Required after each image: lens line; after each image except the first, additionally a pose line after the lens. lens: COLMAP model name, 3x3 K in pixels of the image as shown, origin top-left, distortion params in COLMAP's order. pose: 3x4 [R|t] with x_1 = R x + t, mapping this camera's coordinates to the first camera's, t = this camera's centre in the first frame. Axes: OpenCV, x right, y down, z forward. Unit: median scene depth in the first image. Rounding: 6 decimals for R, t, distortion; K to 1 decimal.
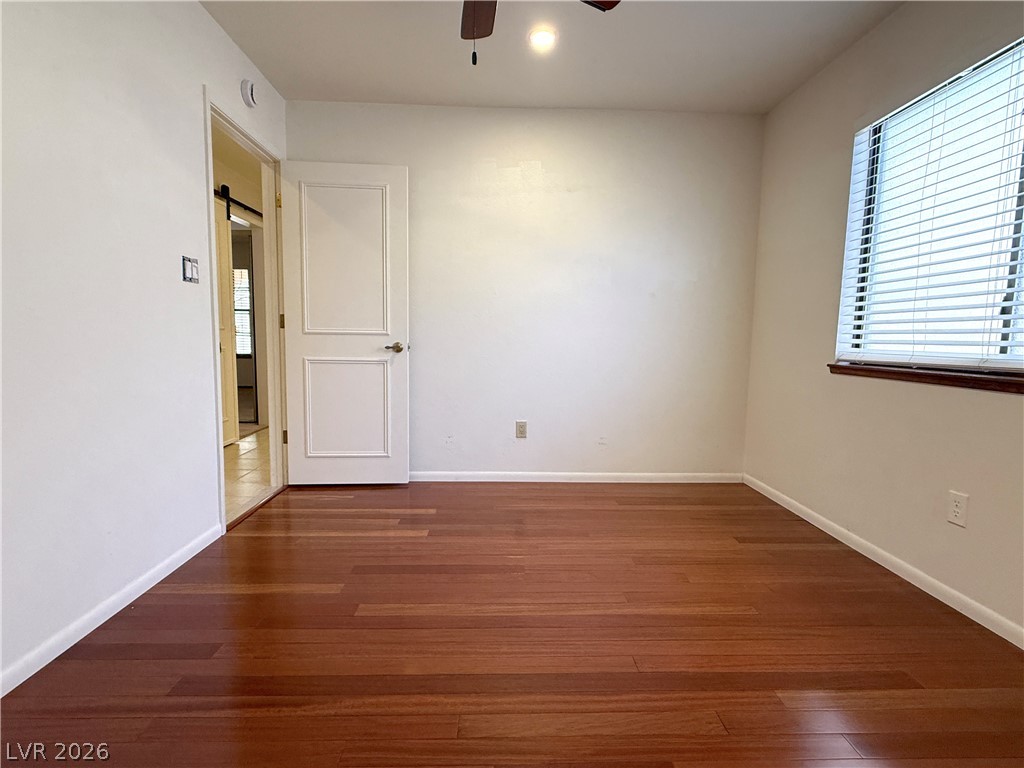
lens RADIAL K [[492.0, 0, 510.9], [0, 492.0, 383.4], [0, 0, 1]] dist [0.001779, -0.000549]
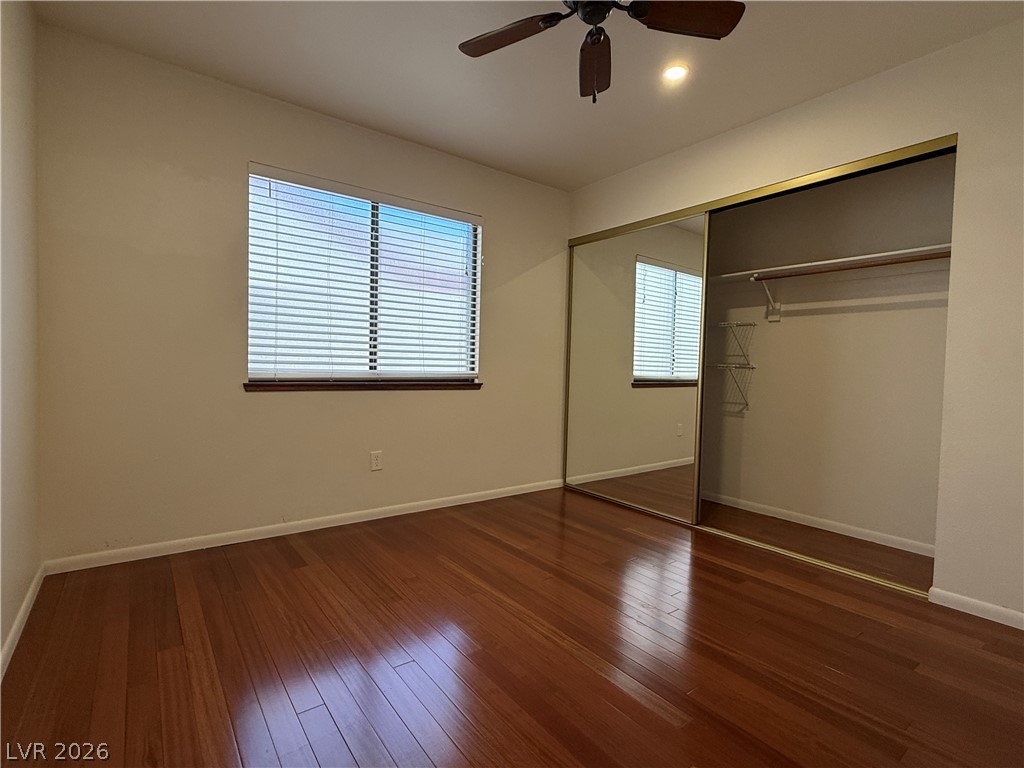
lens RADIAL K [[492.0, 0, 510.9], [0, 492.0, 383.4], [0, 0, 1]] dist [0.001779, -0.000549]
pose [[-0.586799, -0.058439, 0.807621, -0.661677], [0.039930, 0.994091, 0.100943, -0.150784], [-0.808747, 0.091481, -0.580998, 1.431507]]
